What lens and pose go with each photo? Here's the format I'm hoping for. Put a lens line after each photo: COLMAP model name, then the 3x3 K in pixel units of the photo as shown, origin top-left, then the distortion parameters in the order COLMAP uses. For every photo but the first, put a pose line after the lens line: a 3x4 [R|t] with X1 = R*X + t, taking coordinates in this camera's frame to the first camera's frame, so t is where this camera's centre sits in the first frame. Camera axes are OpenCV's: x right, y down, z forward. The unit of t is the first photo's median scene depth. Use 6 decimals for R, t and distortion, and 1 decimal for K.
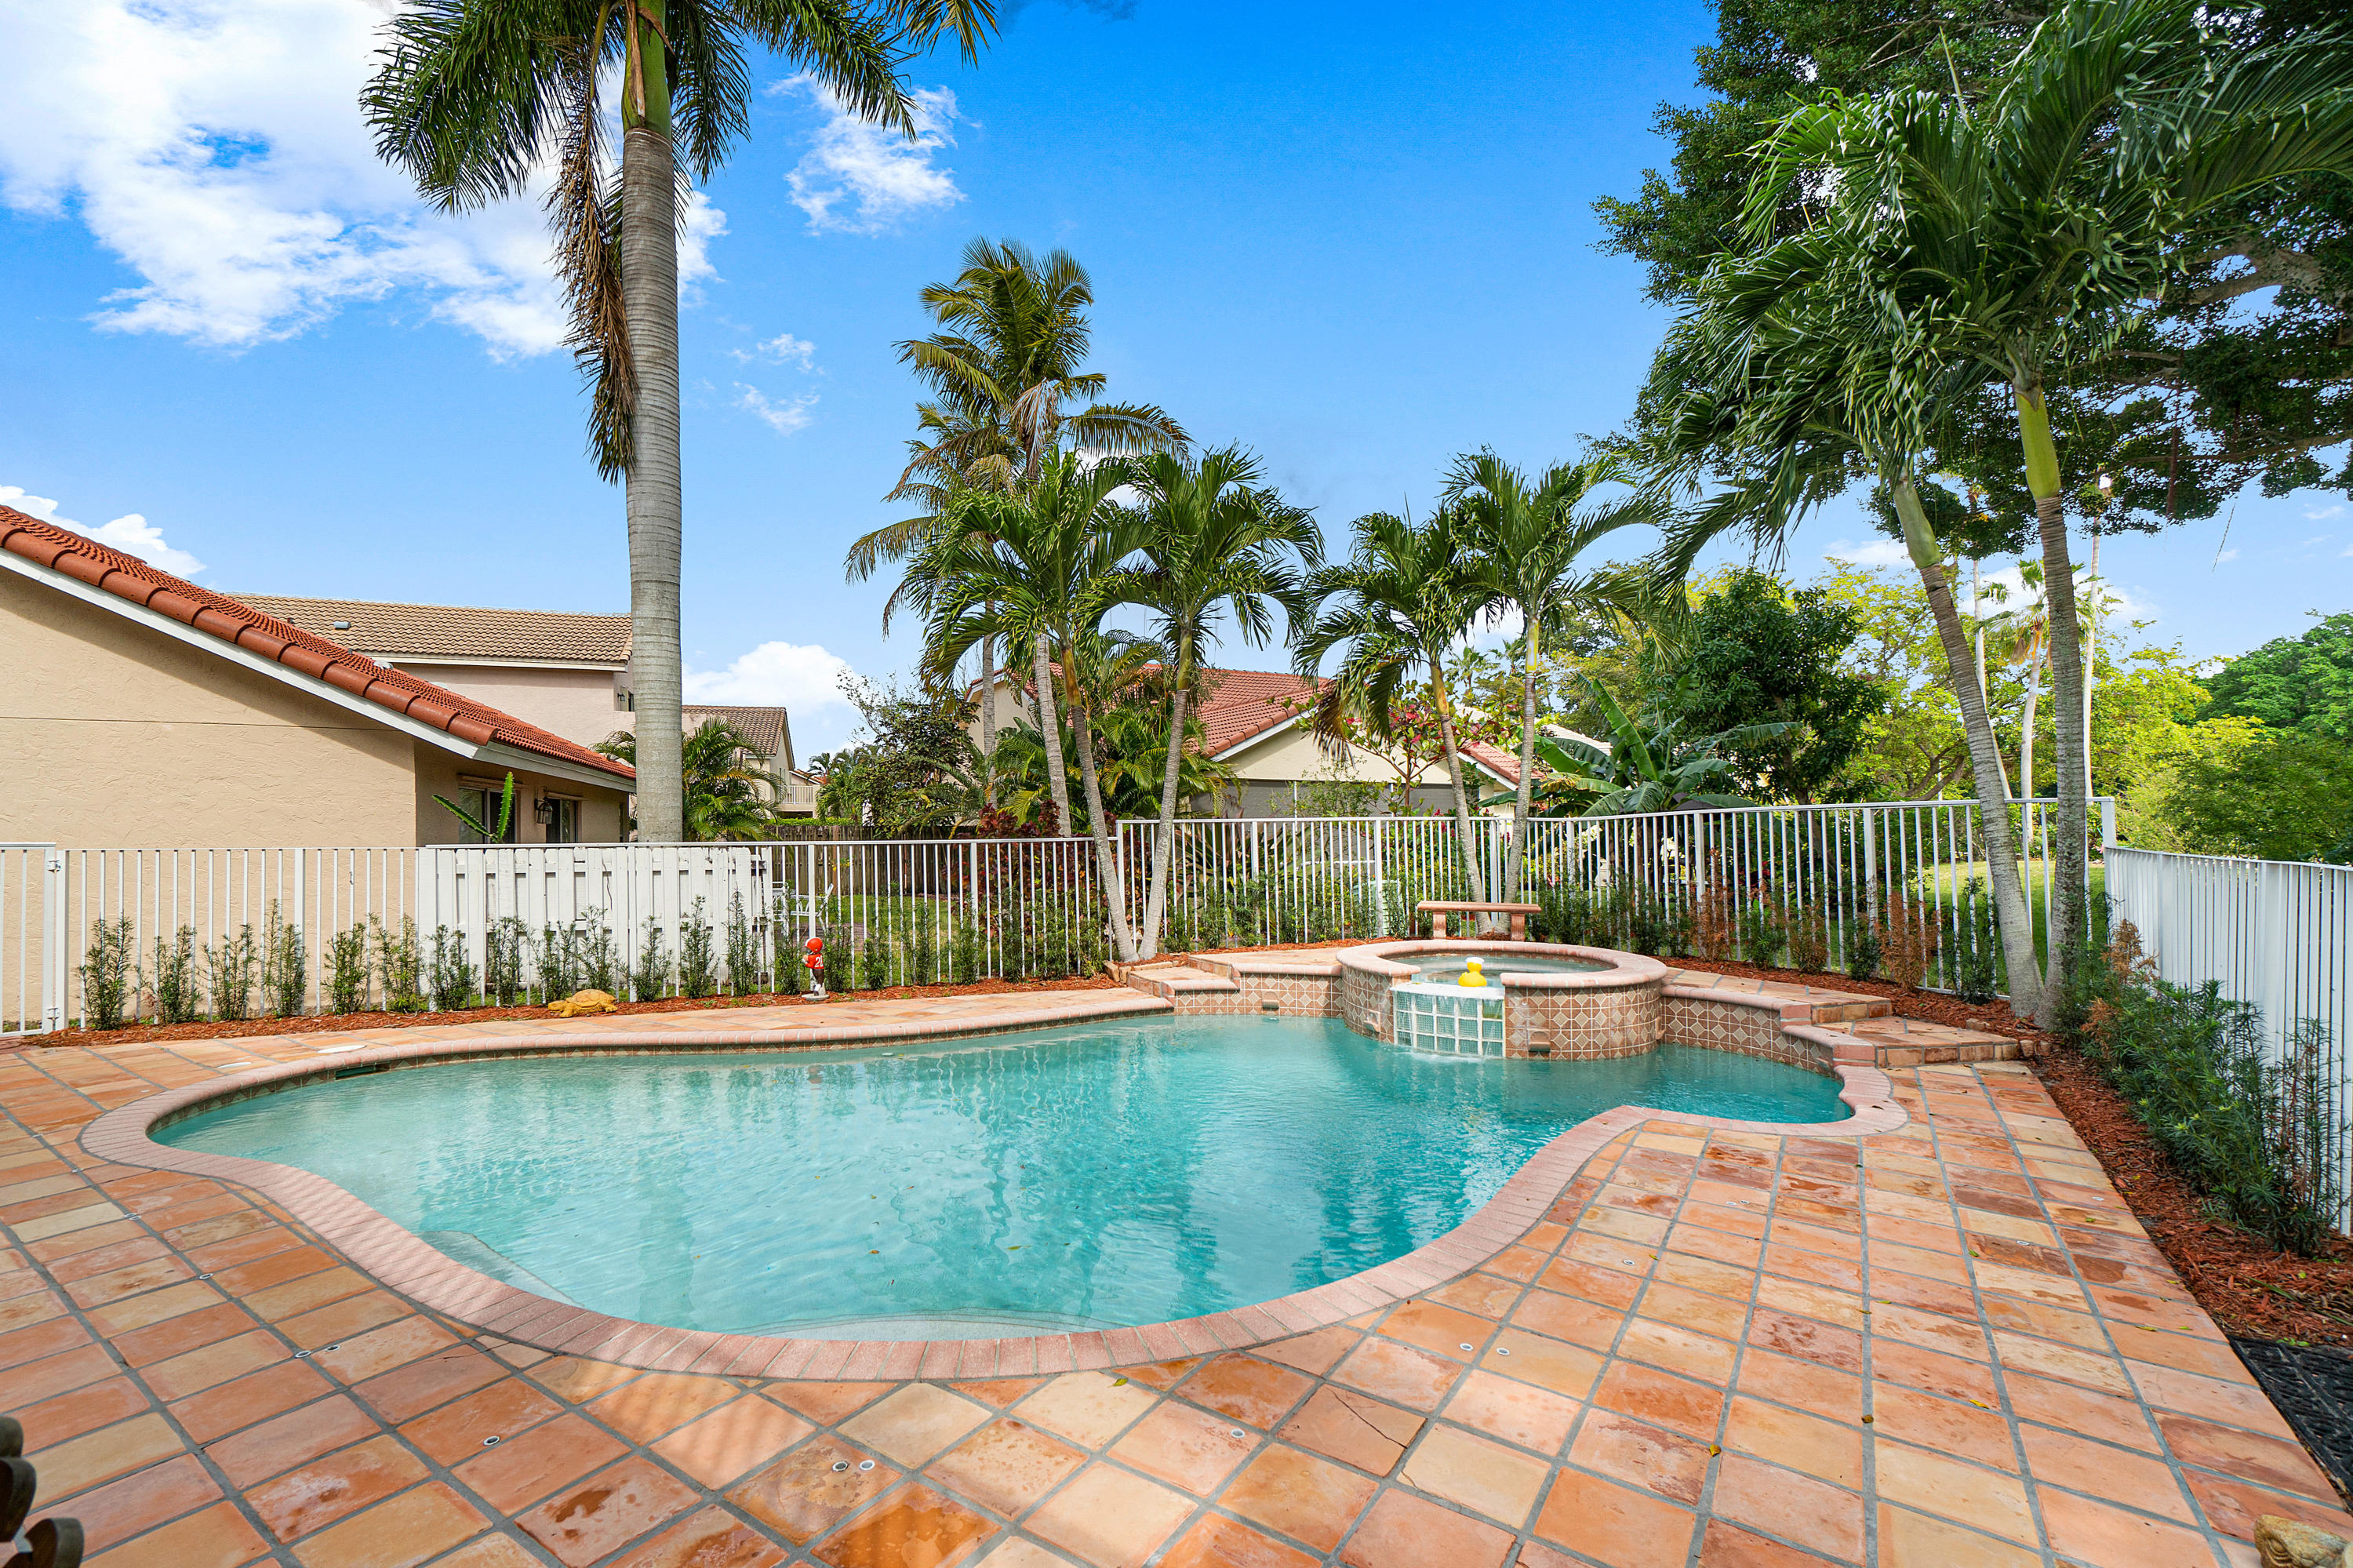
lens RADIAL K [[1018.5, 0, 1170.0], [0, 1018.5, 823.5], [0, 0, 1]] dist [-0.000351, -0.000116]
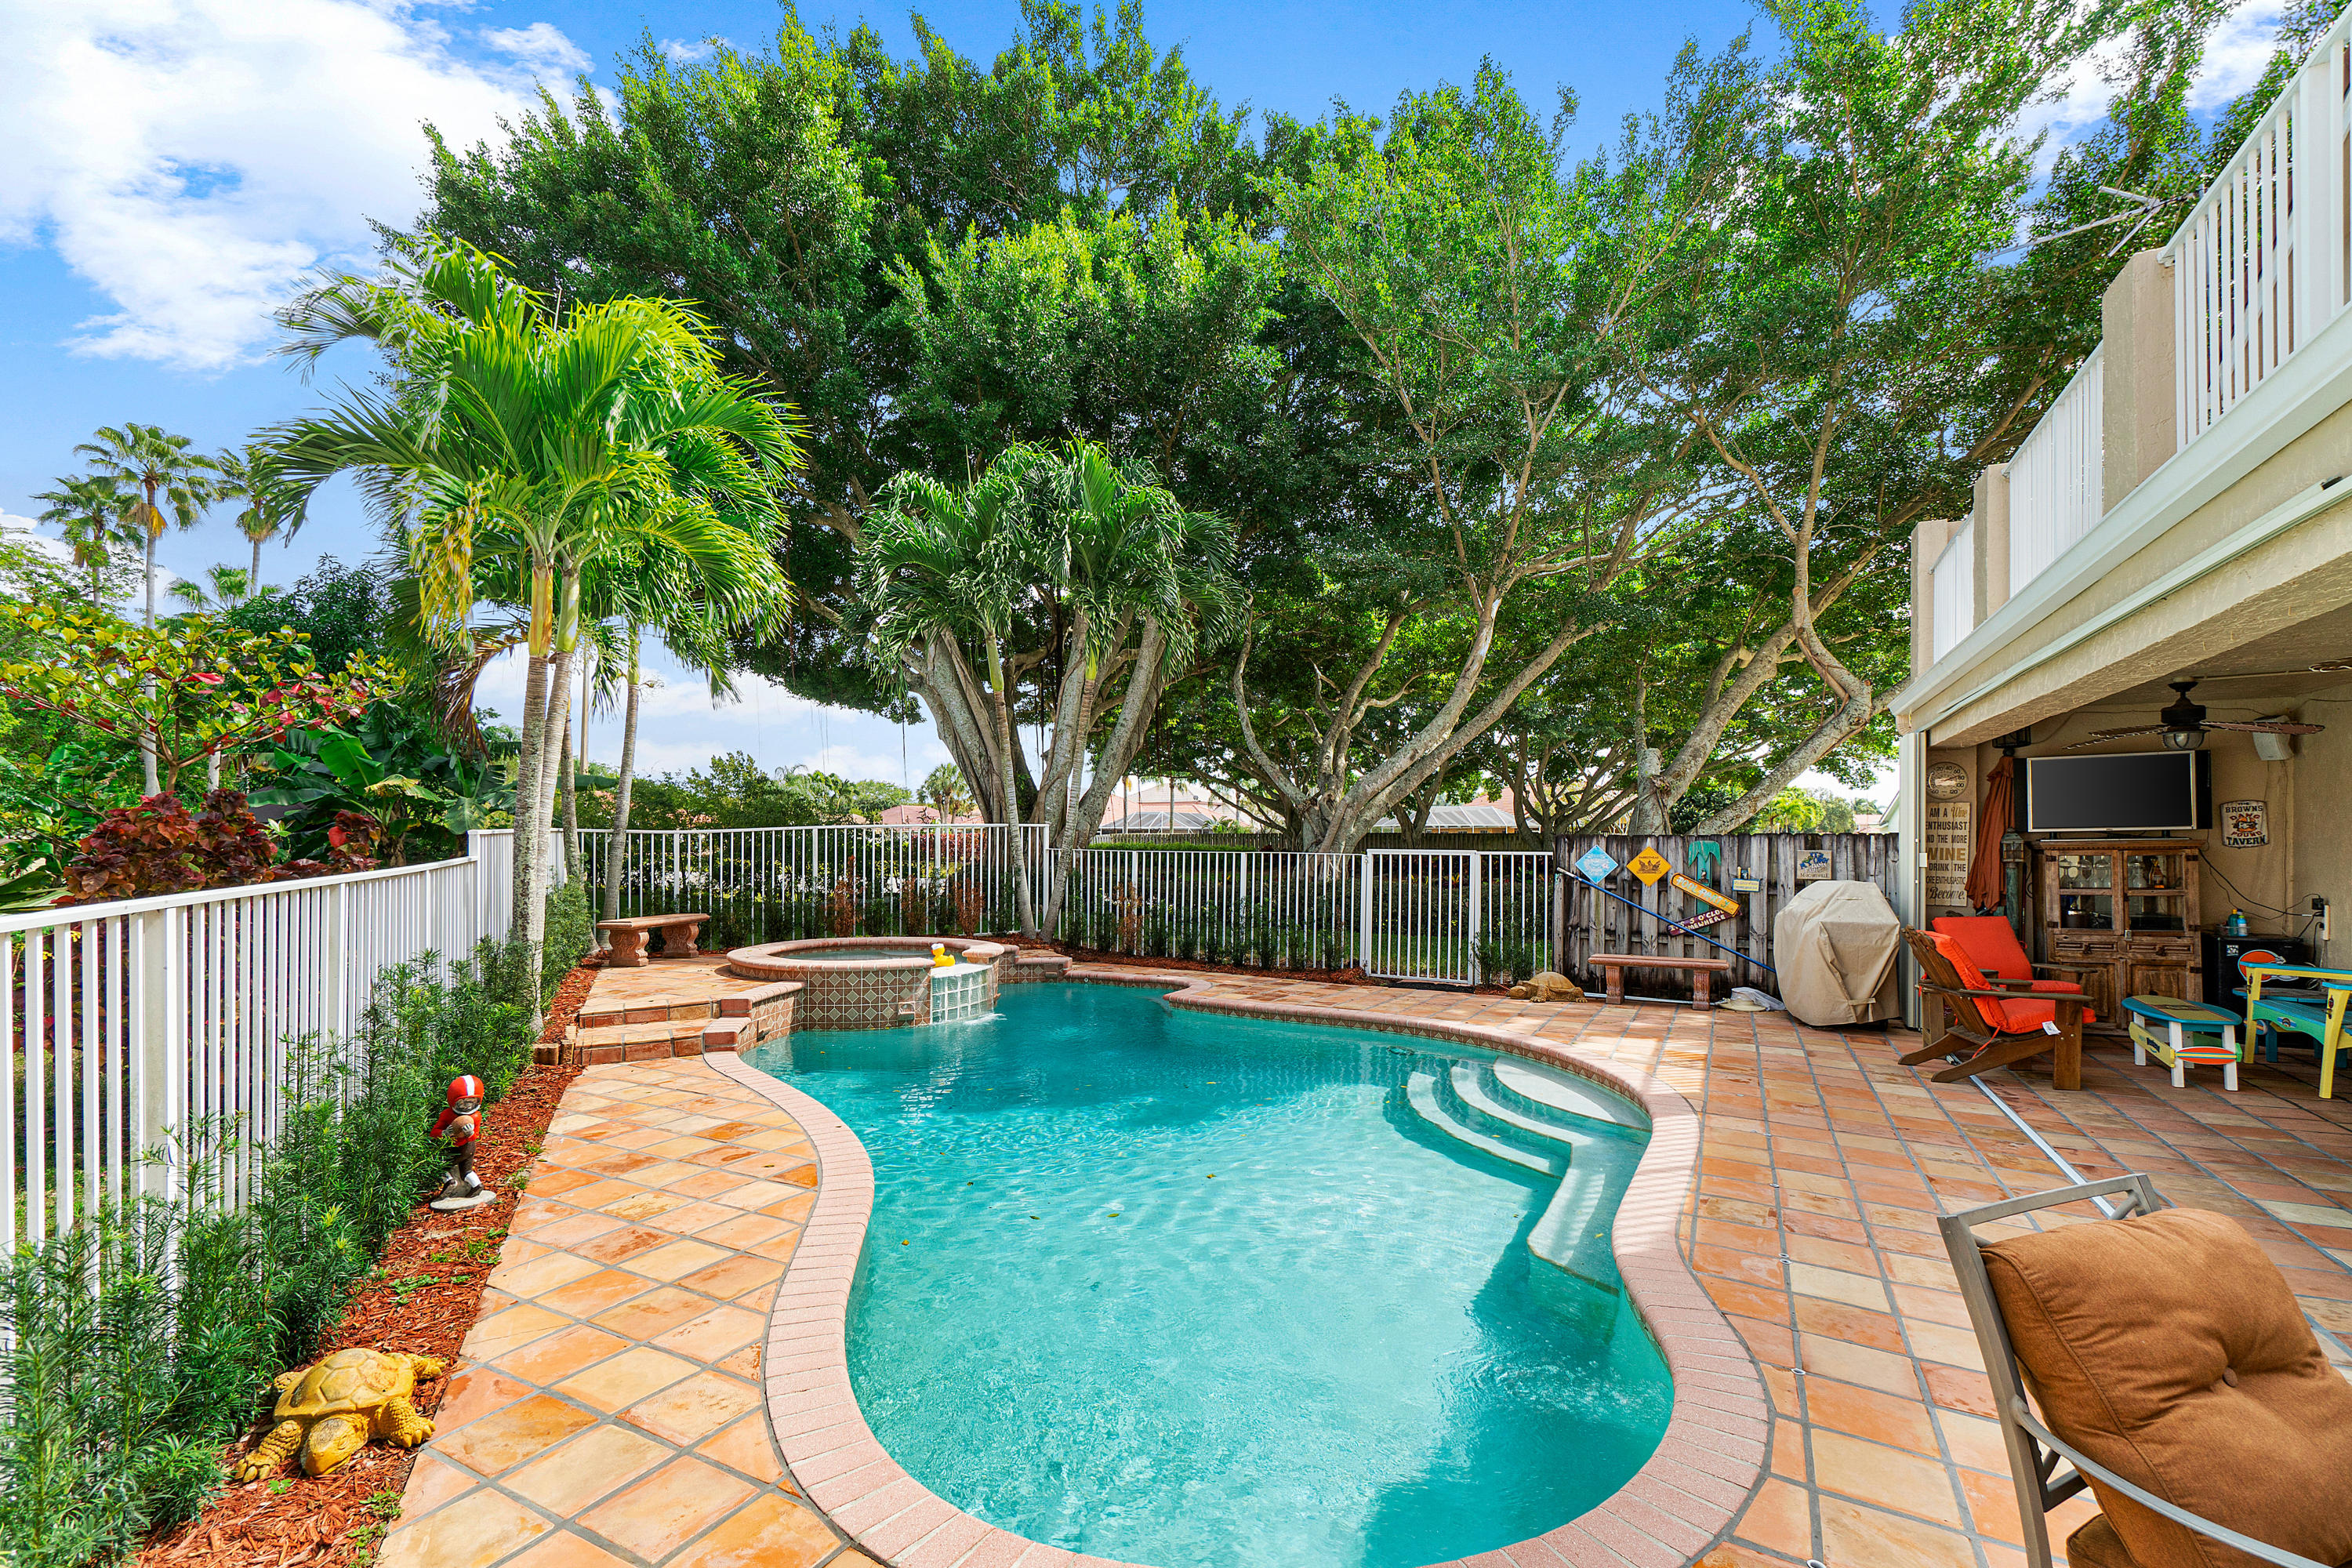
lens RADIAL K [[998.9, 0, 1174.2], [0, 998.9, 832.1], [0, 0, 1]] dist [-0.014954, -0.000069]
pose [[-0.072028, 0.003482, 0.997397, -1.861974], [-0.007233, 0.999966, -0.004013, -0.001396], [-0.997376, -0.007503, -0.072001, 1.602493]]
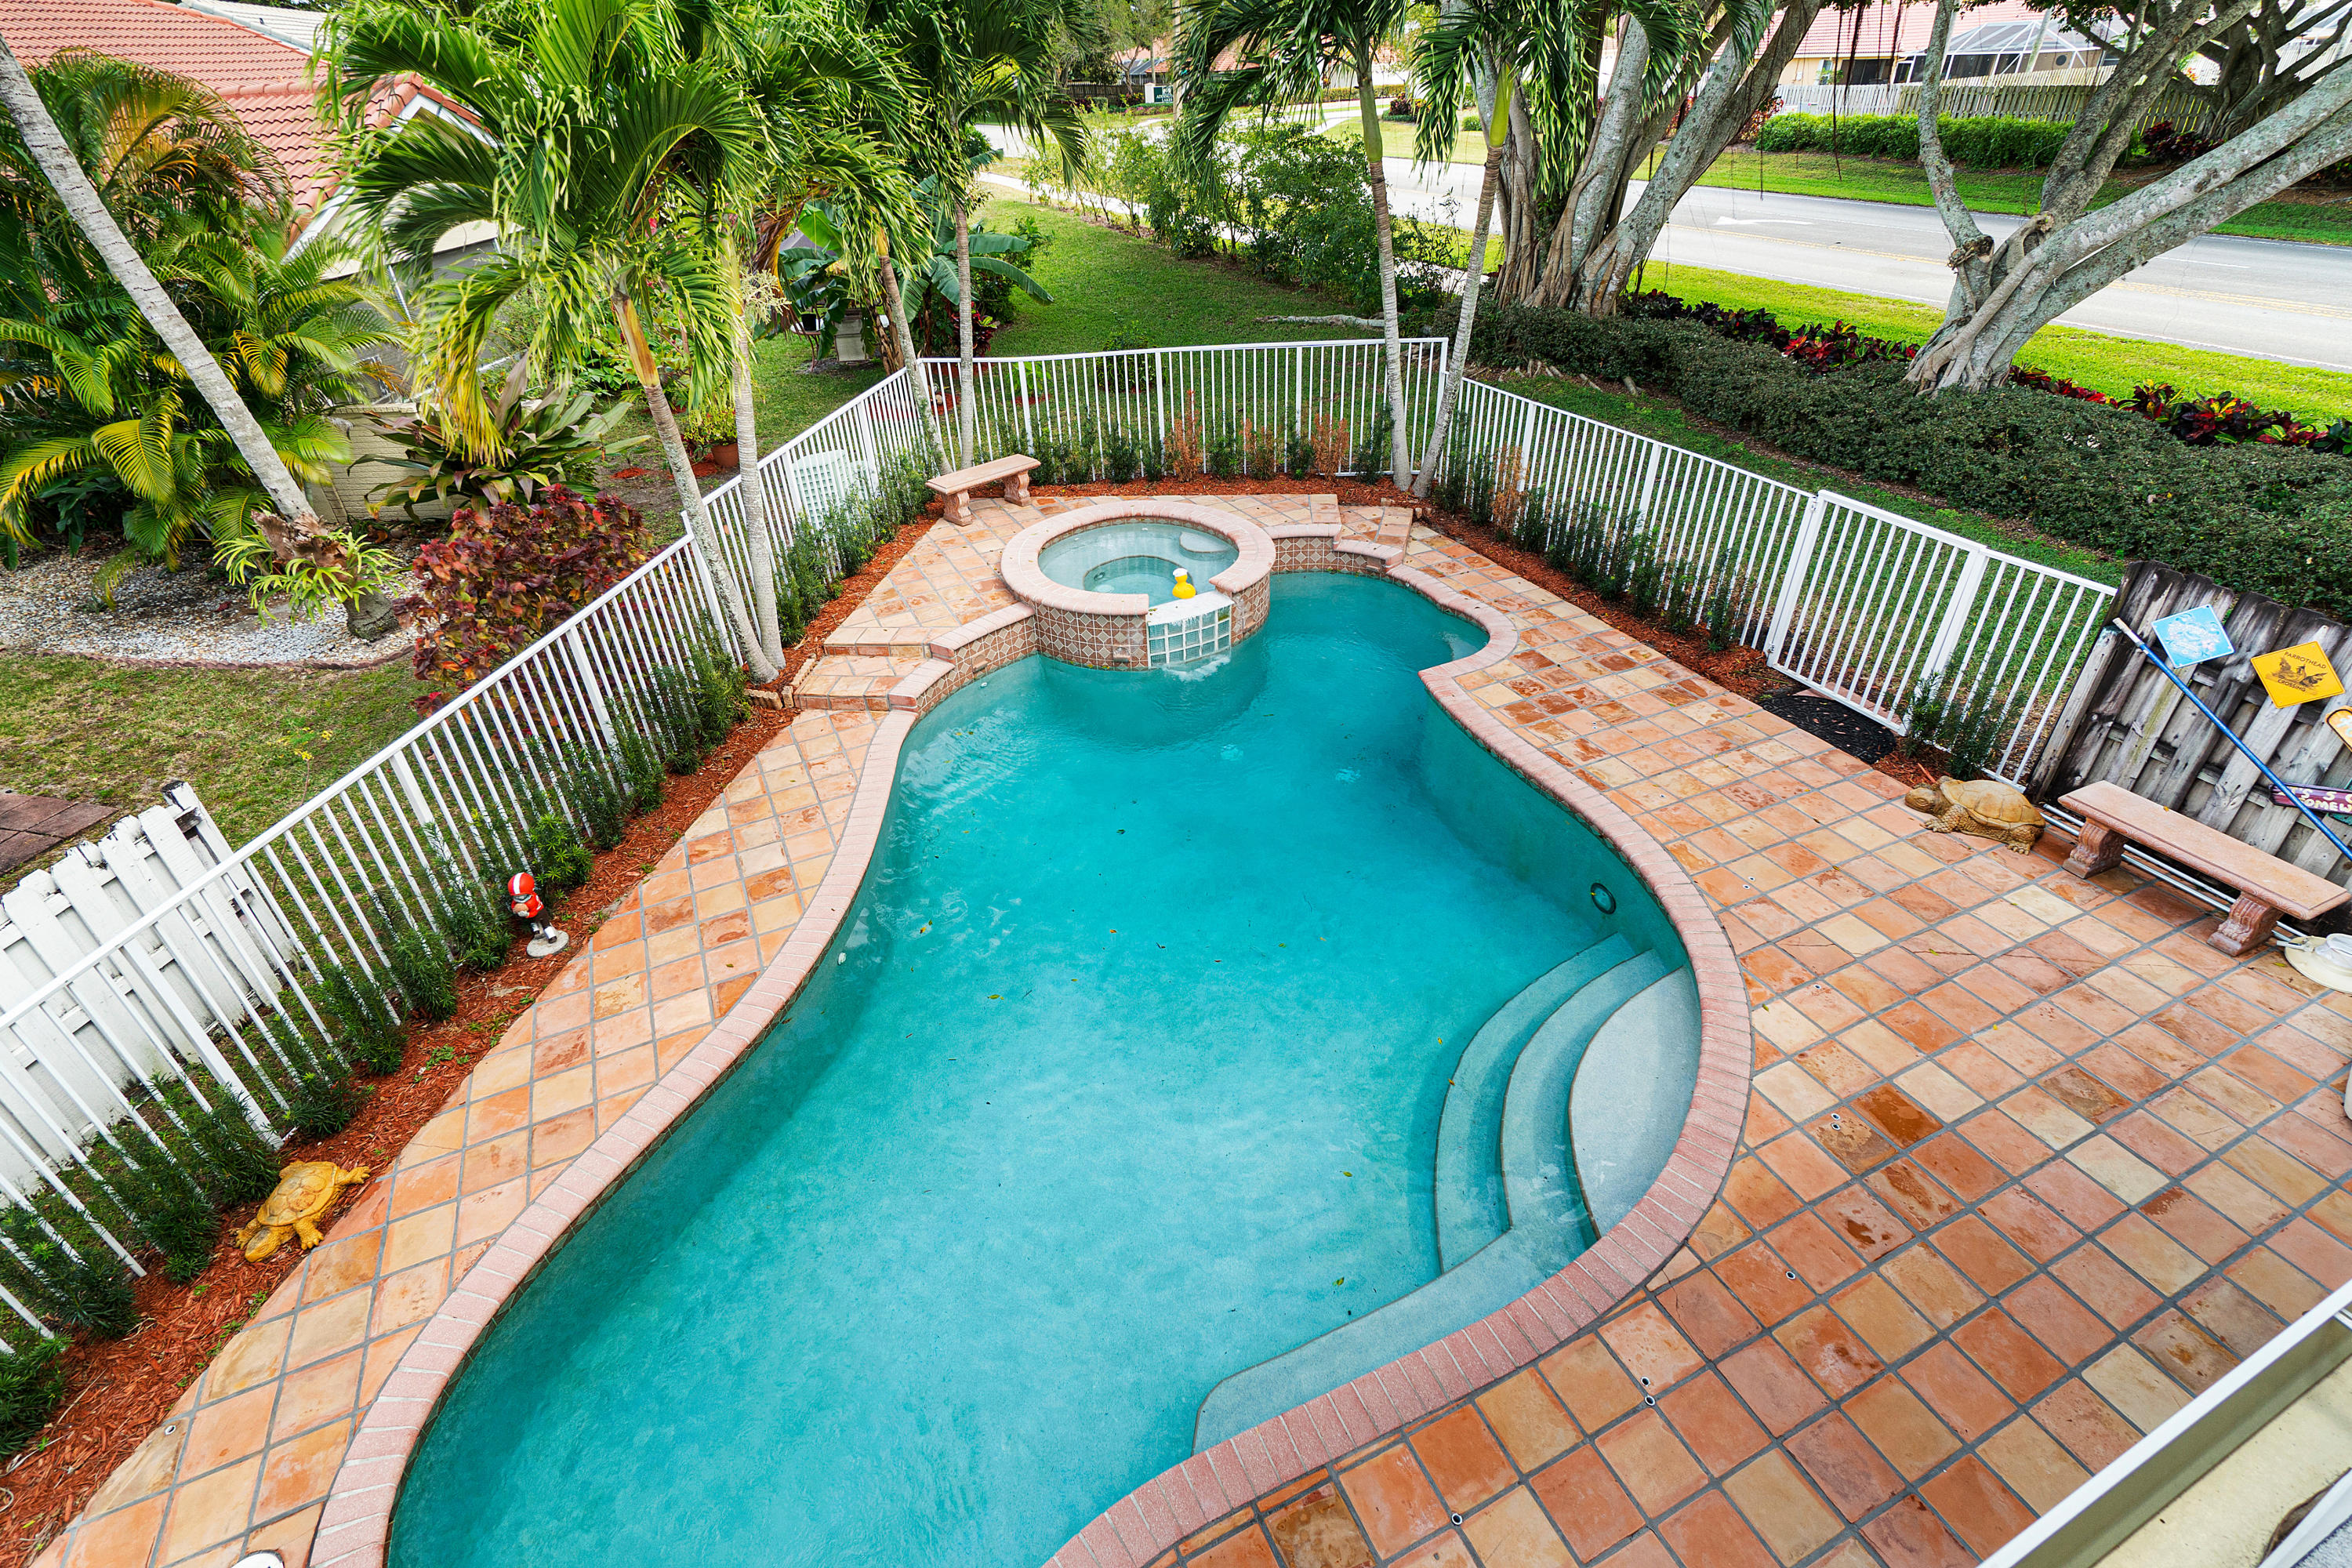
lens RADIAL K [[1078.4, 0, 1176.9], [0, 1078.4, 724.3], [0, 0, 1]] dist [-0.001787, -0.000438]
pose [[0.522592, -0.460408, 0.717581, -1.297756], [0.030393, 0.851181, 0.523992, -0.707515], [-0.852041, -0.252024, 0.458813, 0.811082]]
